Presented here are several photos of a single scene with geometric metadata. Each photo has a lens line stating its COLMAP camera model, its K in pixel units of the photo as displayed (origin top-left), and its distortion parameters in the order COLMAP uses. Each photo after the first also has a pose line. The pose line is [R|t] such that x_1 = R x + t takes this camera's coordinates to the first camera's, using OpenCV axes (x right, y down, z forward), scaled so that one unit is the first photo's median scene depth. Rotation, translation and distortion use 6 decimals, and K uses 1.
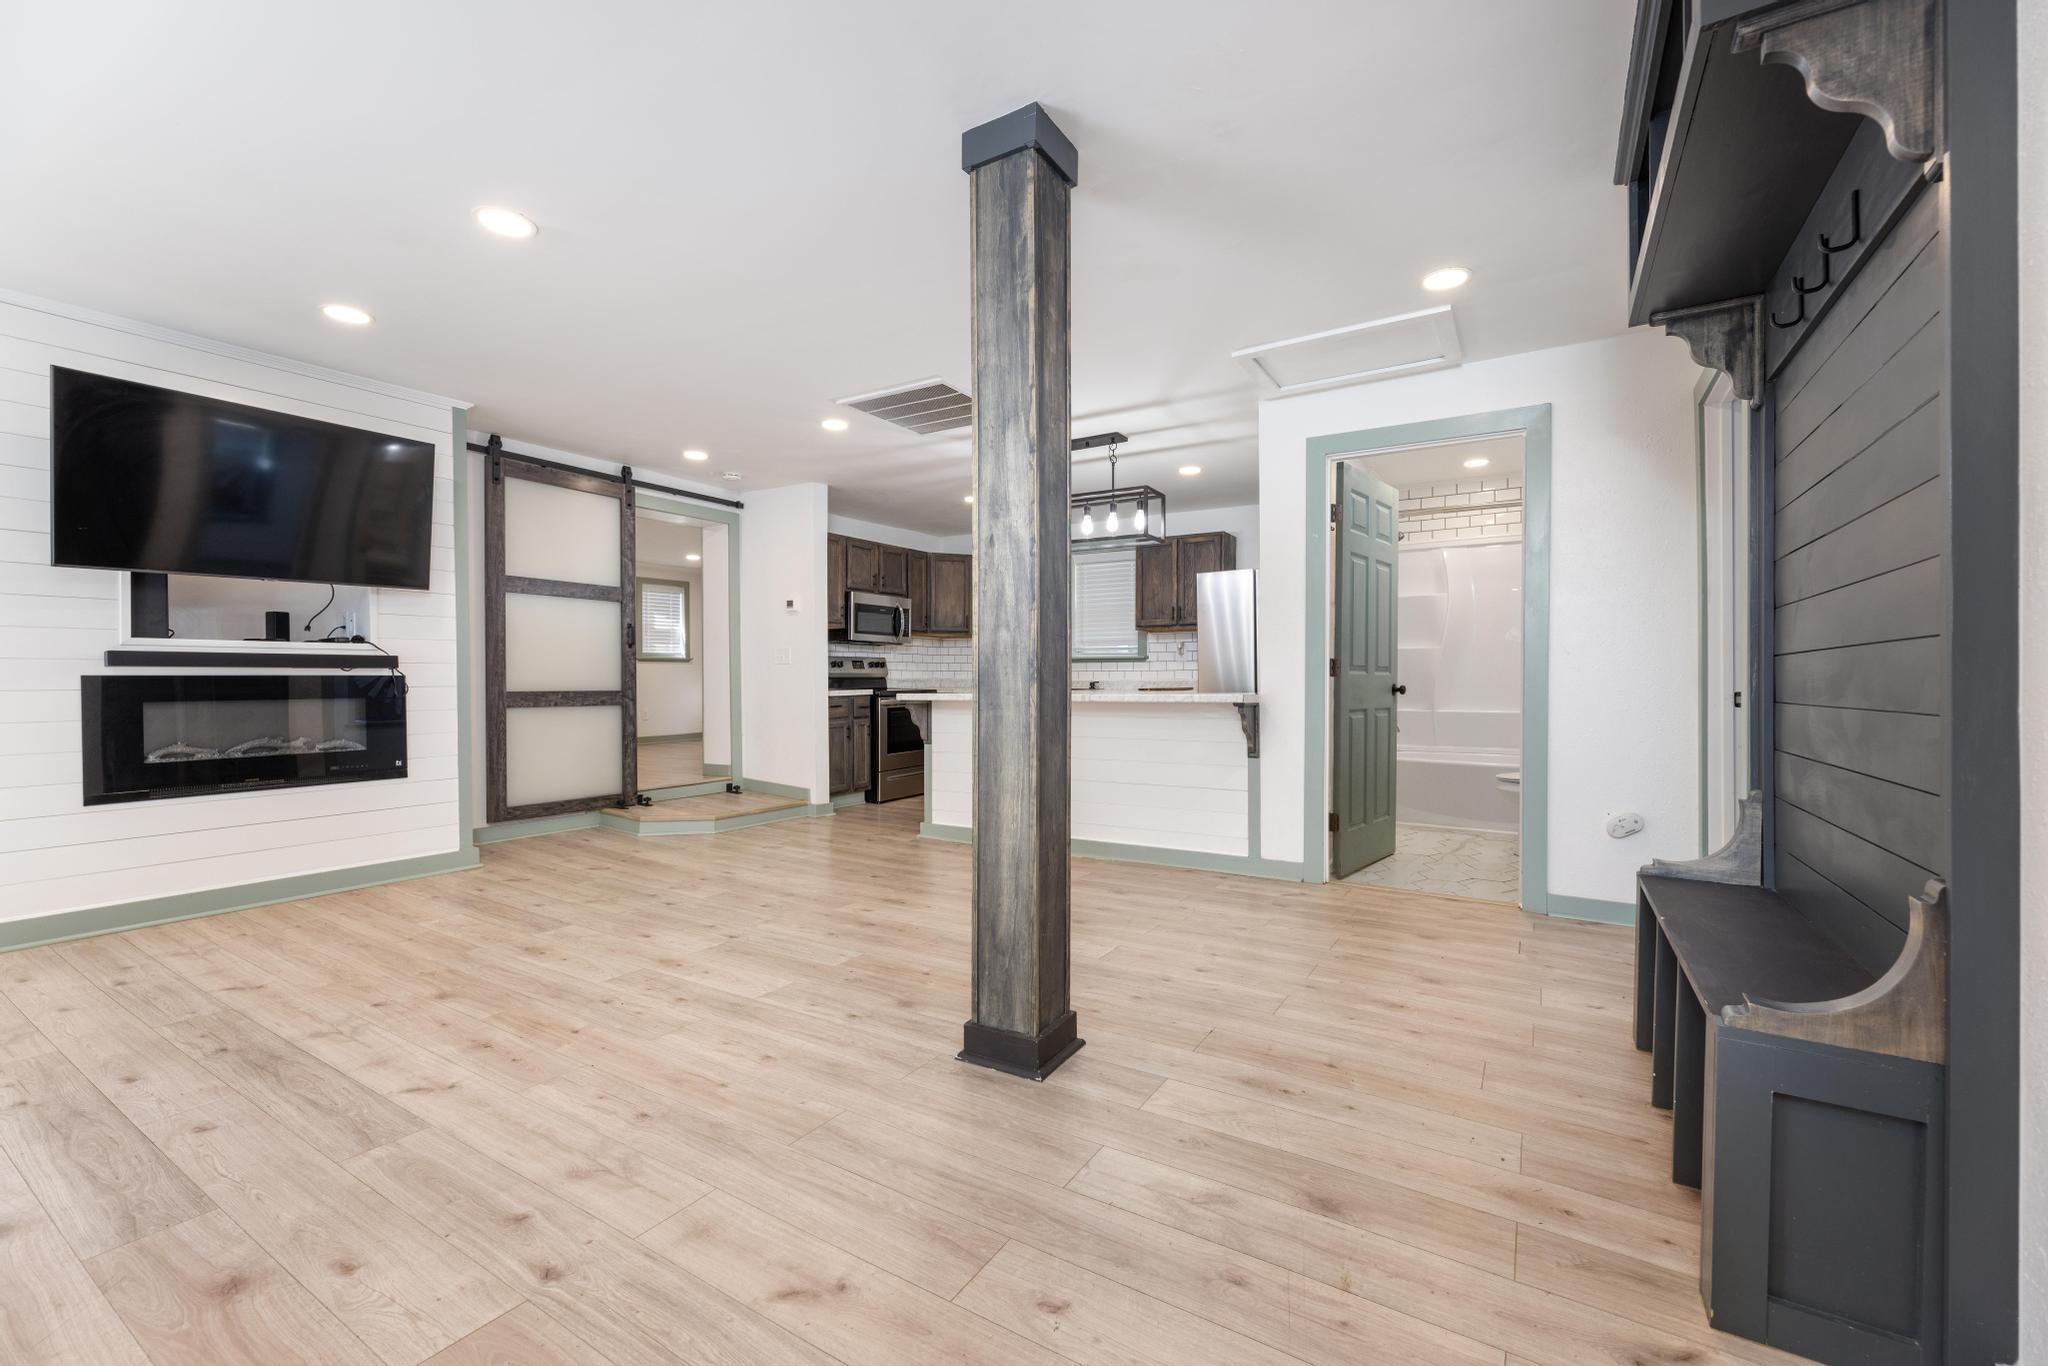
lens RADIAL K [[828.9, 0, 1022.7], [0, 828.9, 690.6], [0, 0, 1]] dist [-0.000474, 0.000242]
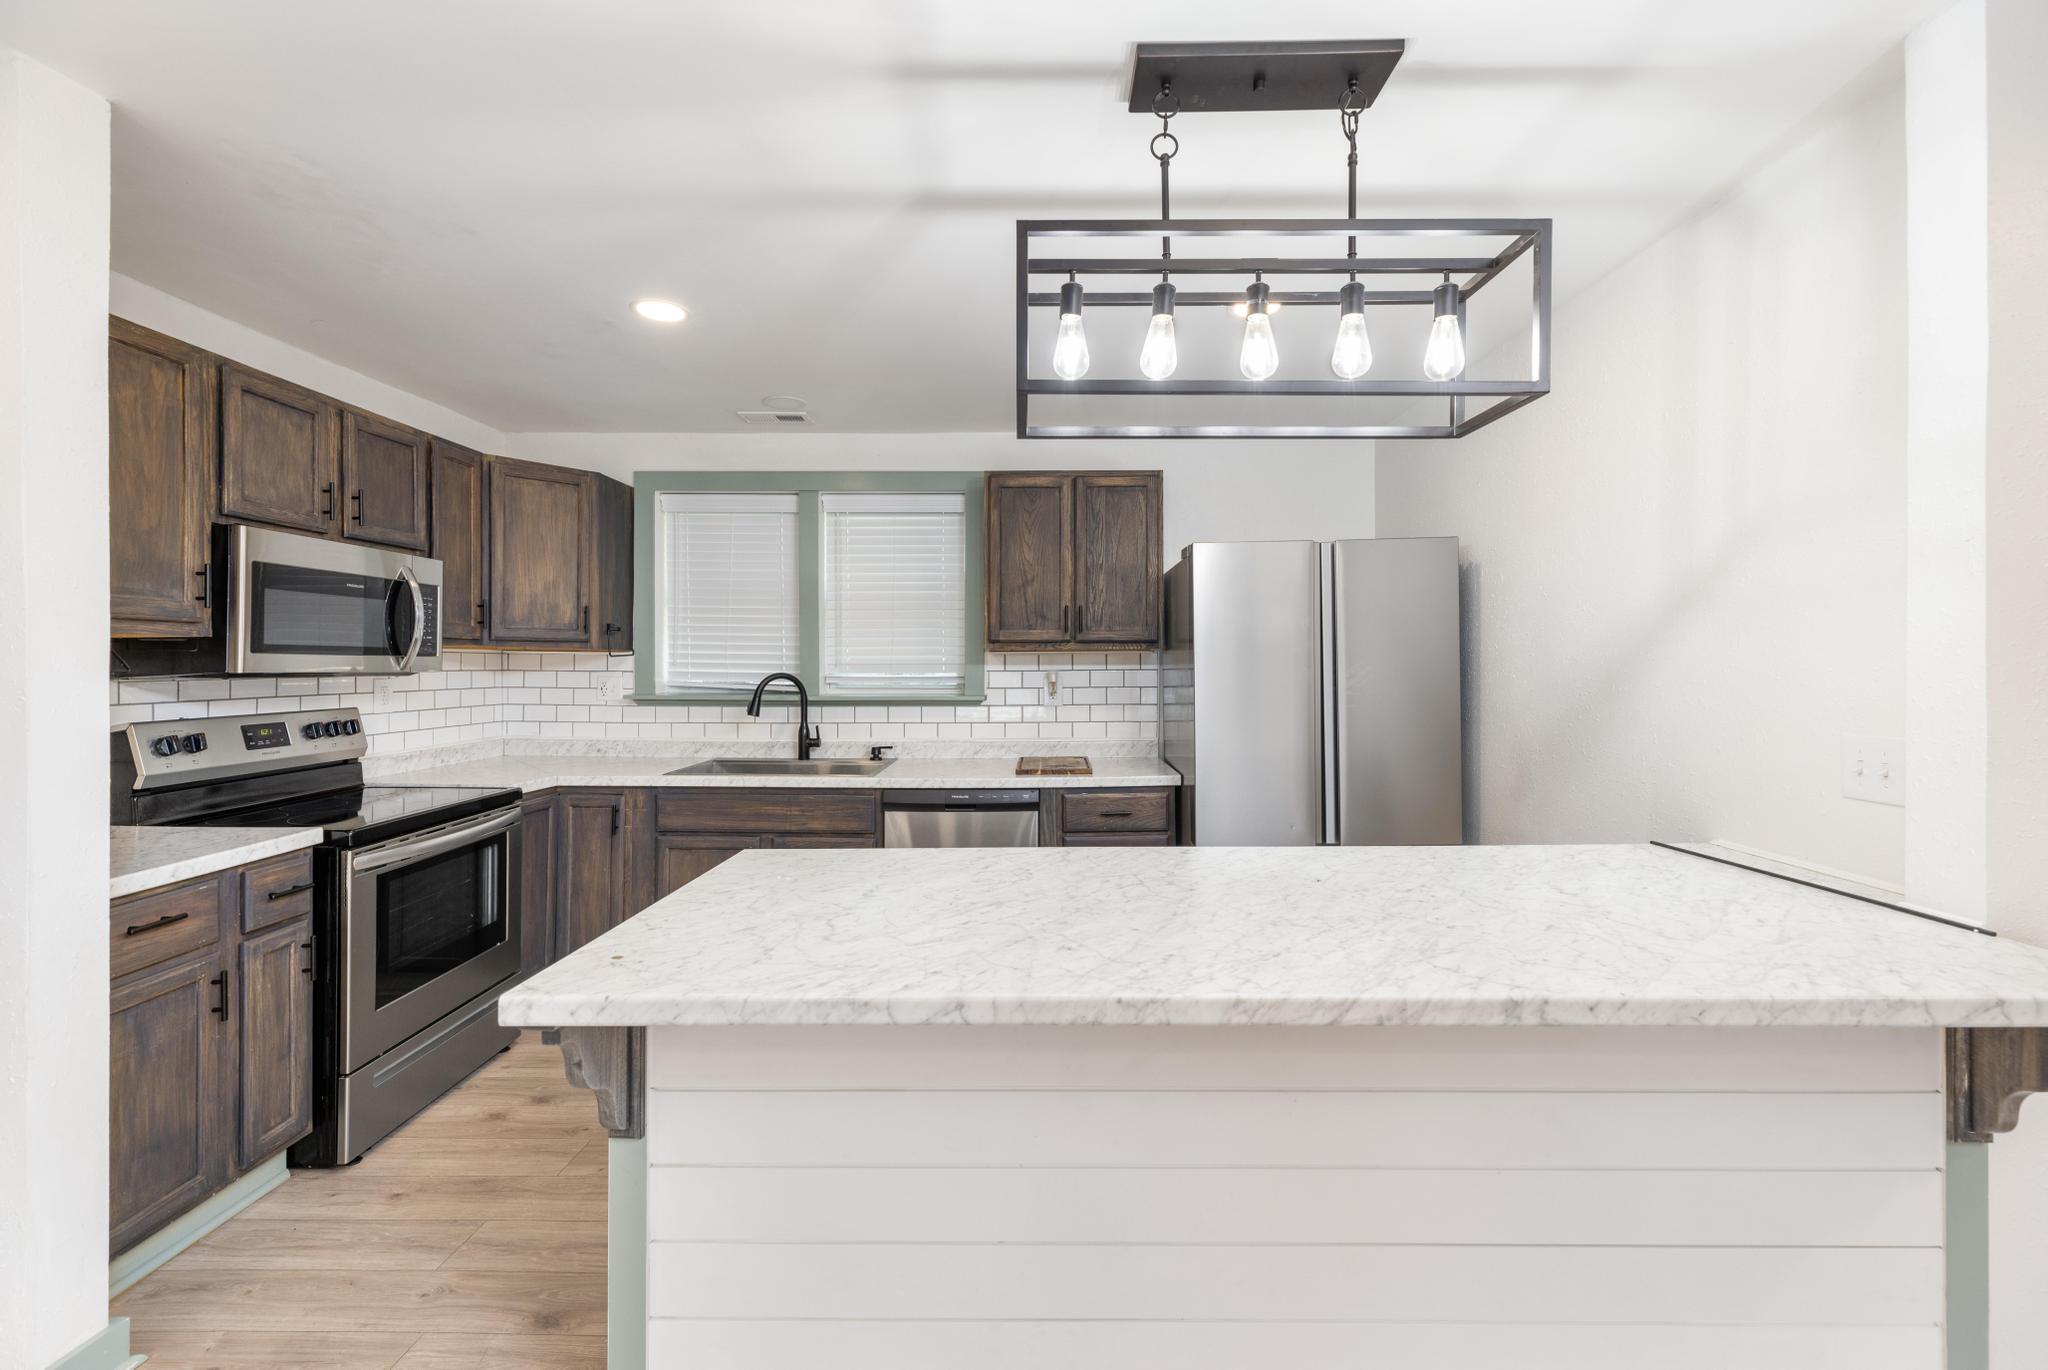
lens RADIAL K [[828.9, 0, 1016.8], [0, 828.9, 665.4], [0, 0, 1]] dist [-0.000474, 0.000242]
pose [[0.860460, -0.000592, 0.509518, -0.166938], [0.008547, 0.999875, -0.013272, -0.087576], [-0.509447, 0.015774, 0.860358, 0.867054]]
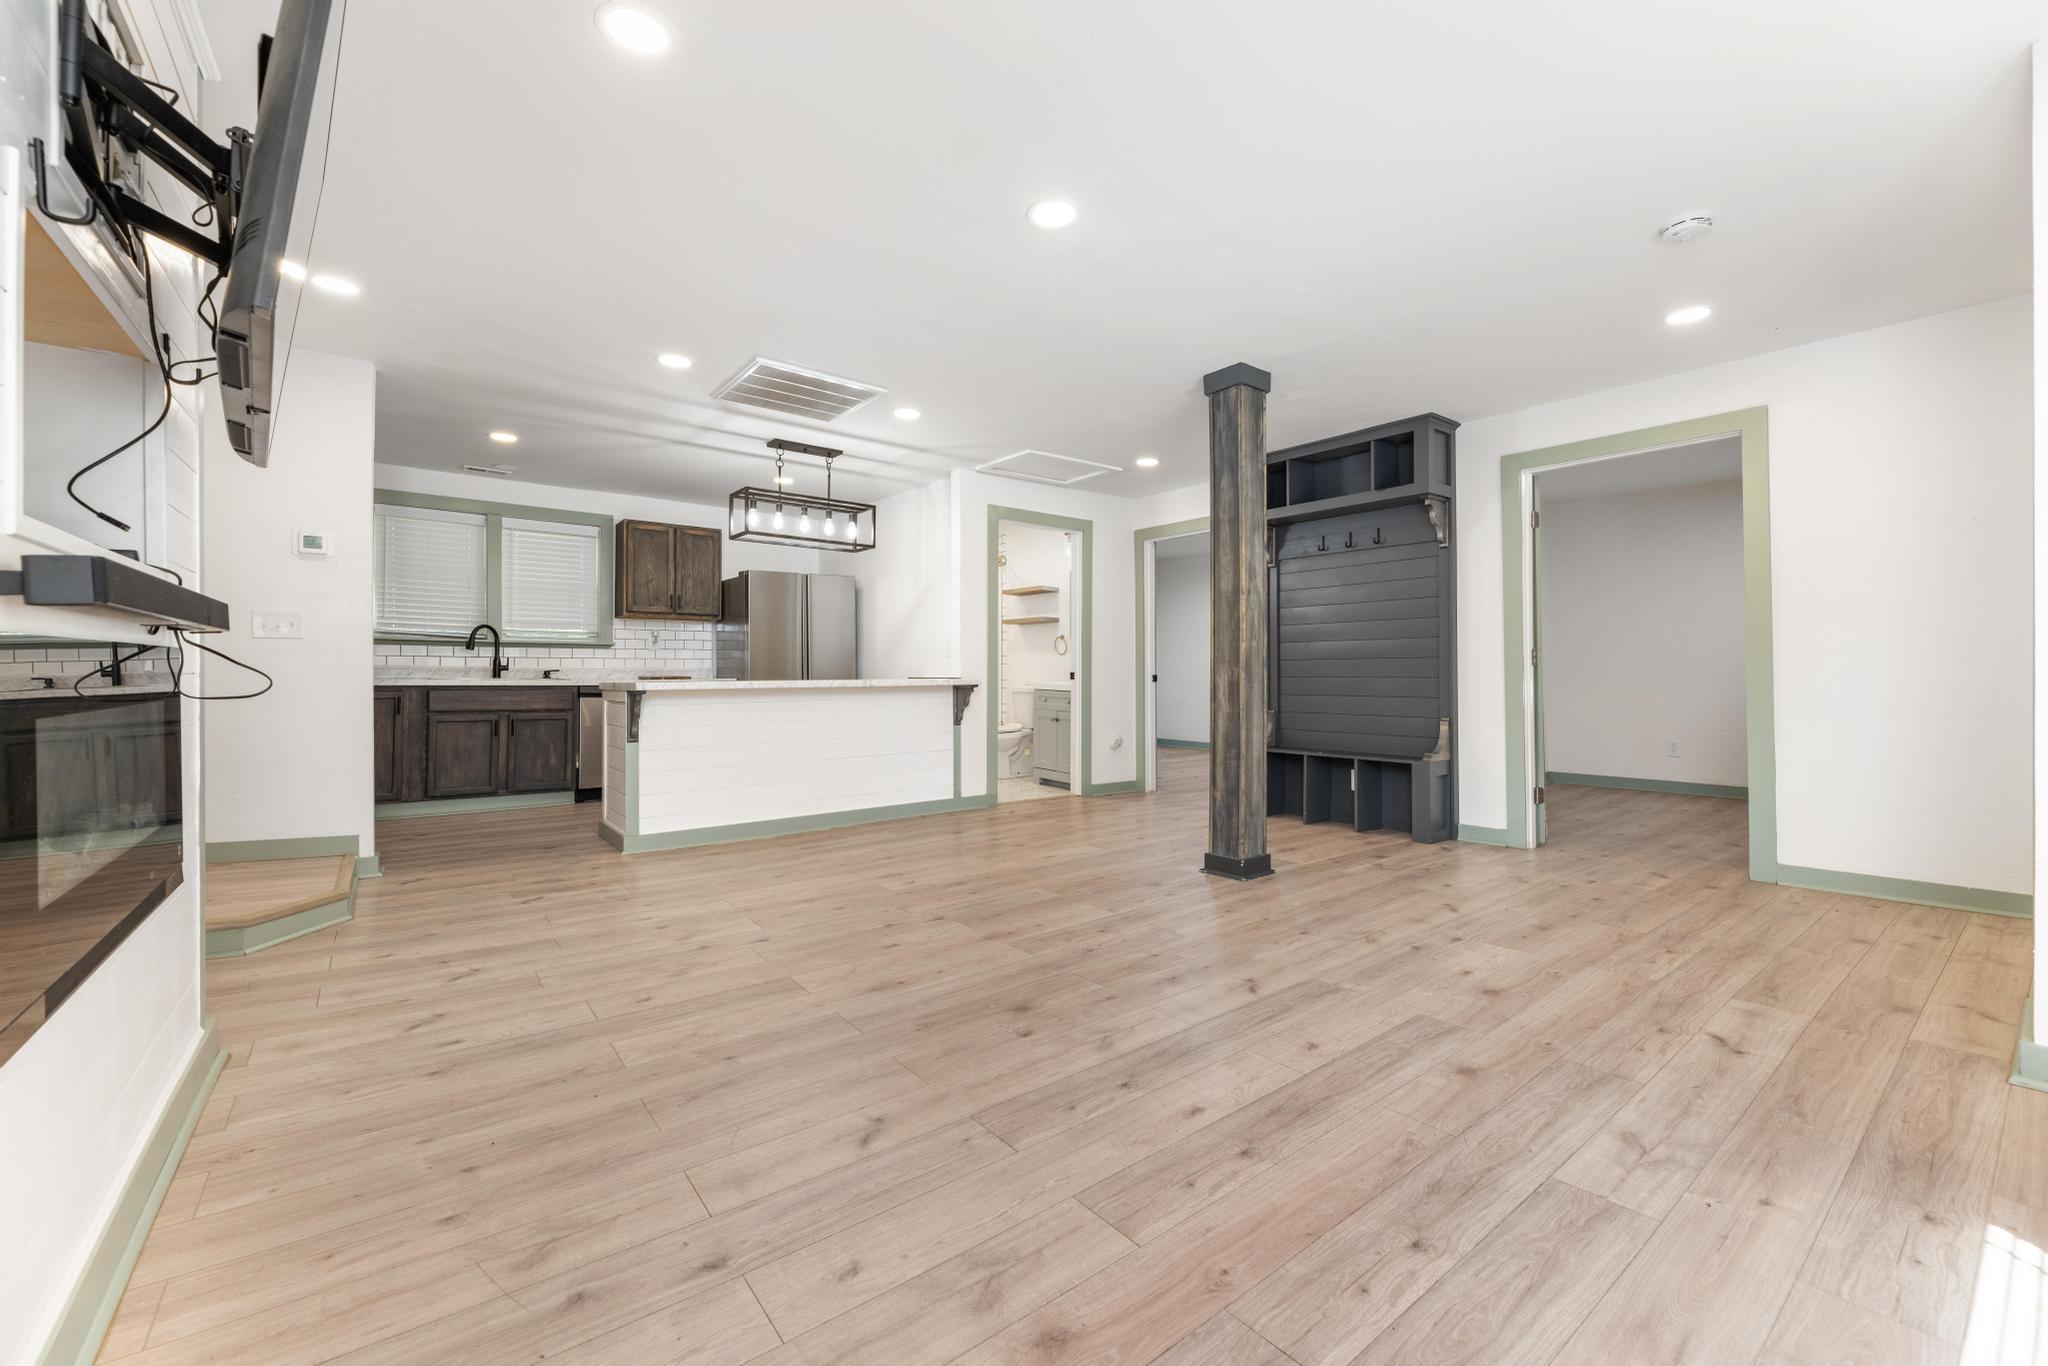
lens RADIAL K [[828.9, 0, 1016.0], [0, 828.9, 666.9], [0, 0, 1]] dist [-0.000474, 0.000242]
pose [[0.349812, 0.006727, 0.936796, -0.922716], [0.010696, 0.999880, -0.011174, 0.001287], [-0.936759, 0.013929, 0.349698, 0.402807]]
